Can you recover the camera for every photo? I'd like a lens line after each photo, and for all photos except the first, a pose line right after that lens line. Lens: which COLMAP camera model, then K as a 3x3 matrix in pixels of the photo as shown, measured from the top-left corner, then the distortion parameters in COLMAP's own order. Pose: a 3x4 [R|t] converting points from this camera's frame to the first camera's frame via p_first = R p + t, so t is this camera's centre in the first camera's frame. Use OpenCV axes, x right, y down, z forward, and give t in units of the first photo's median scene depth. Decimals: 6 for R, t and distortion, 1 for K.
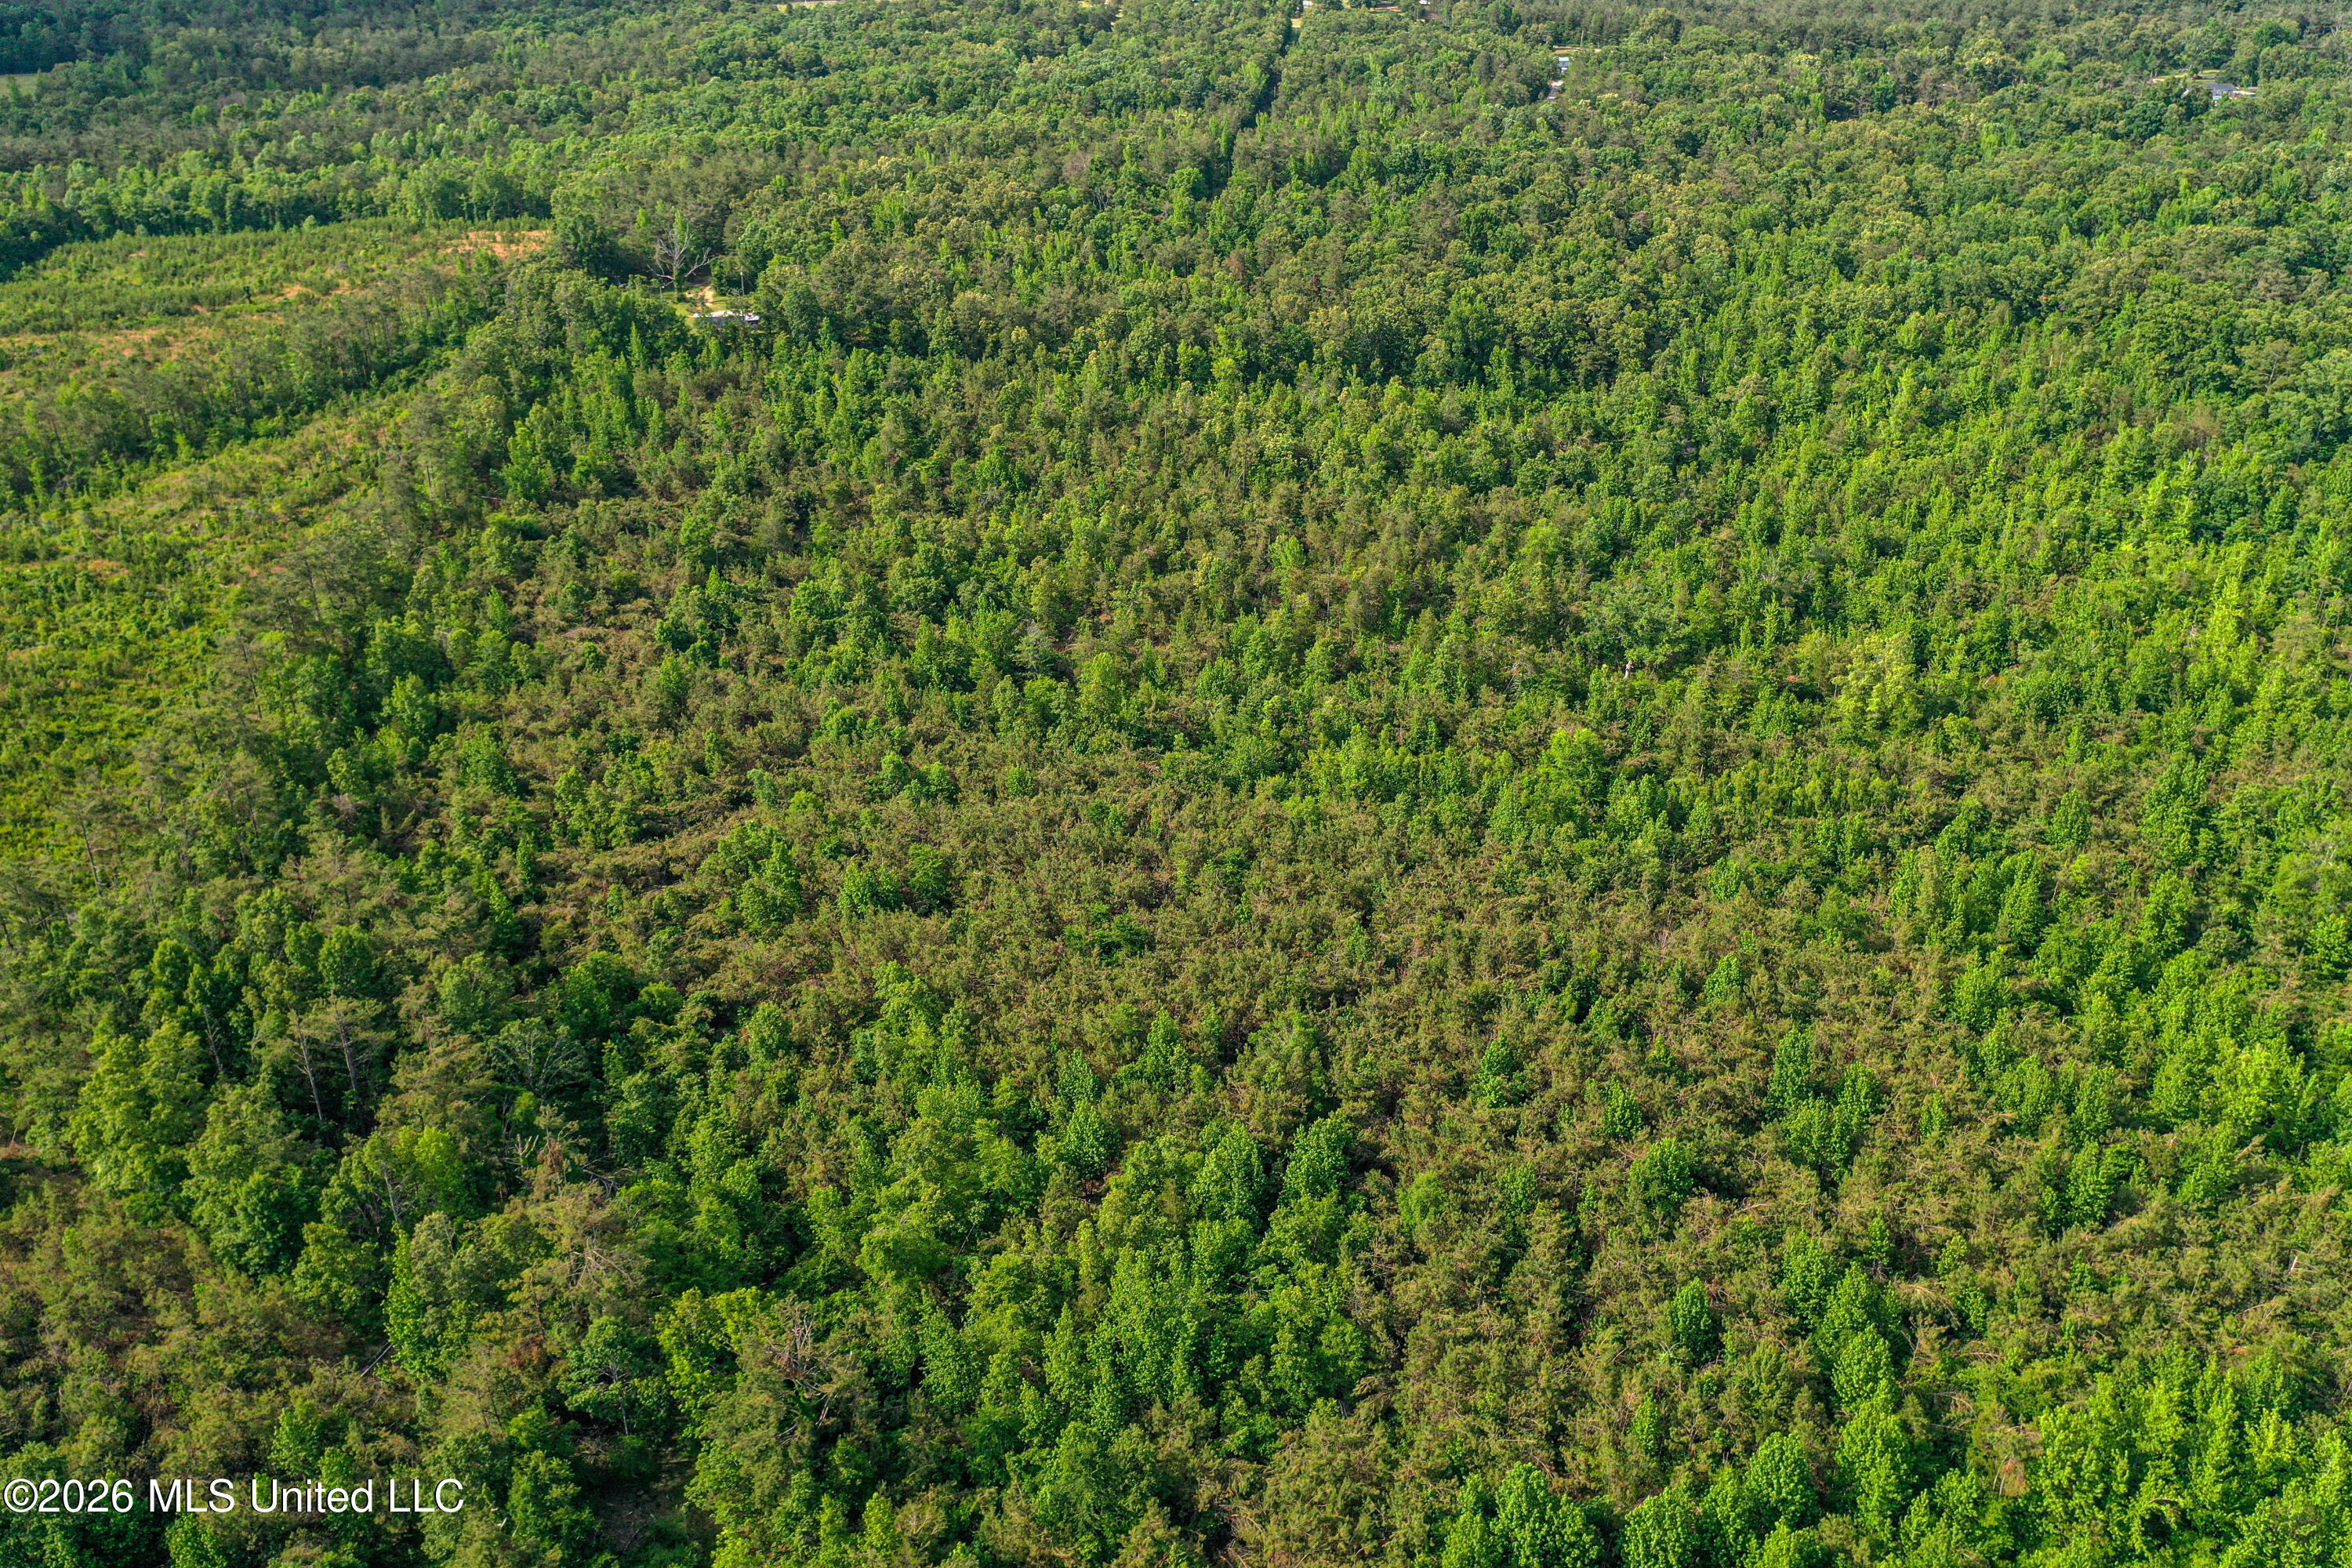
lens RADIAL K [[1870.6, 0, 1176.0], [0, 1870.6, 784.0], [0, 0, 1]] dist [0.026296, -0.006161]
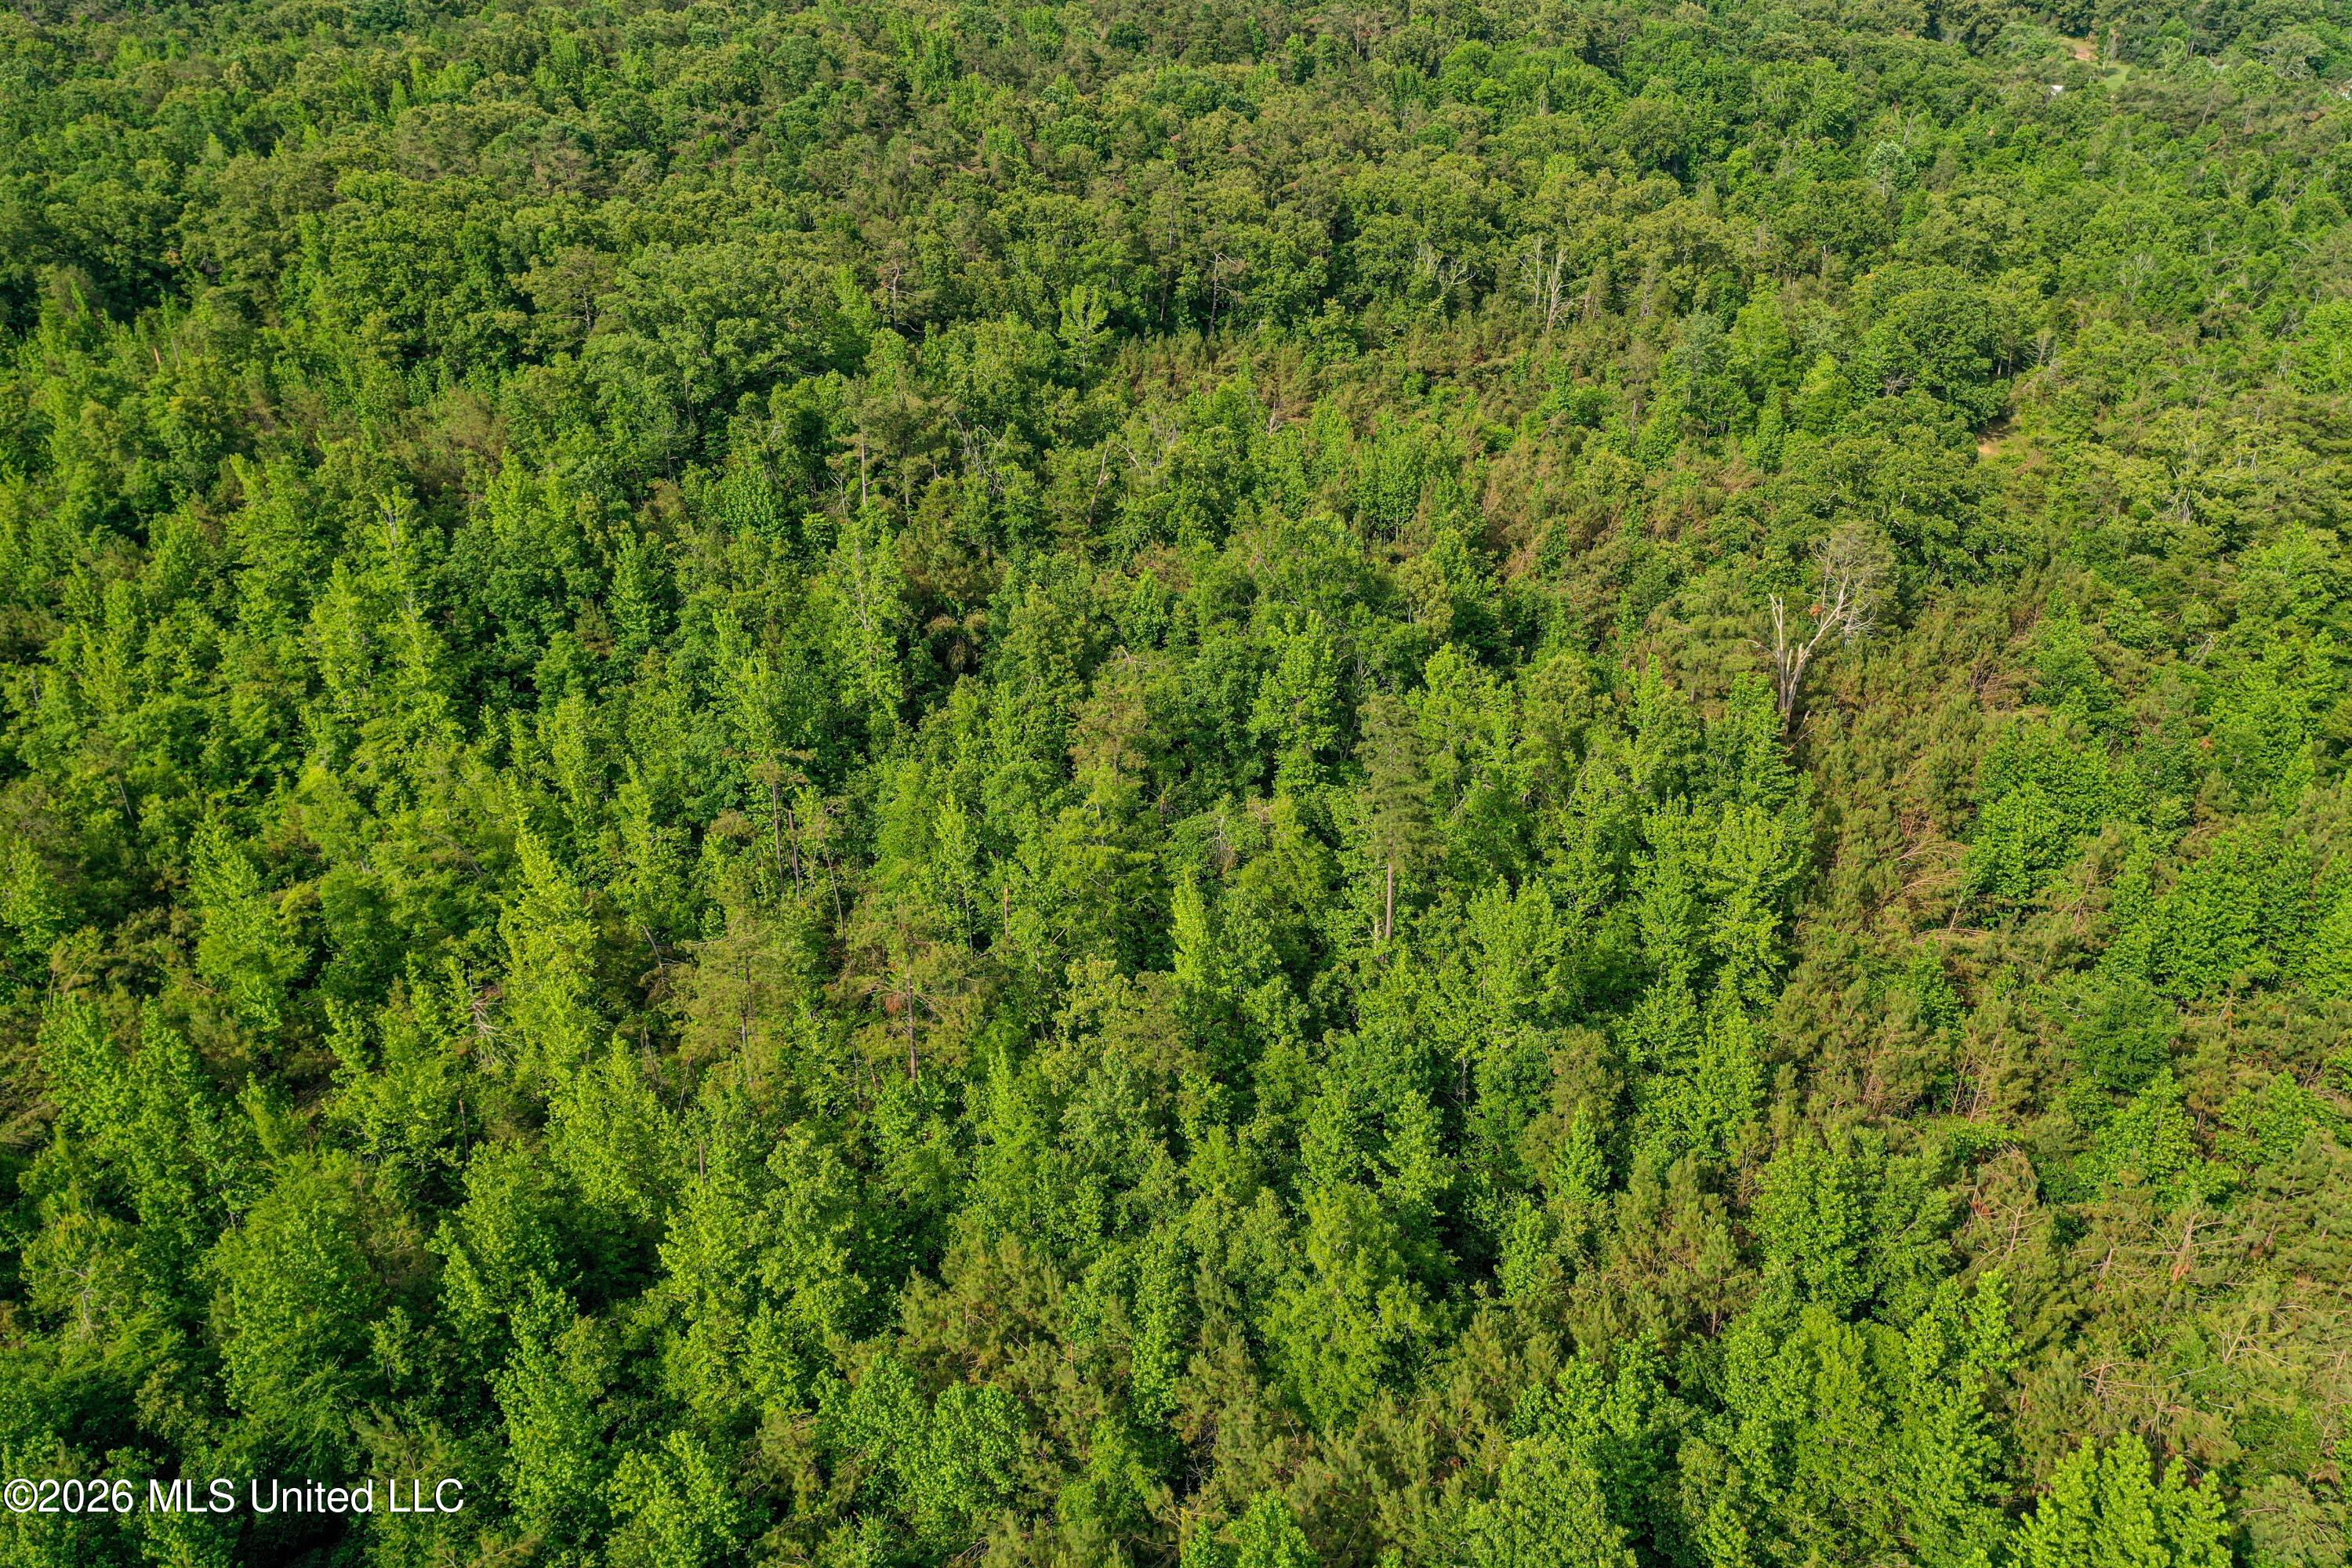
lens RADIAL K [[1870.6, 0, 1176.0], [0, 1870.6, 784.0], [0, 0, 1]] dist [0.026296, -0.006161]
pose [[0.734850, -0.293259, 0.611551, 0.379046], [0.321606, 0.944536, 0.066490, -0.088523], [-0.597131, 0.147818, 0.788407, 0.570047]]
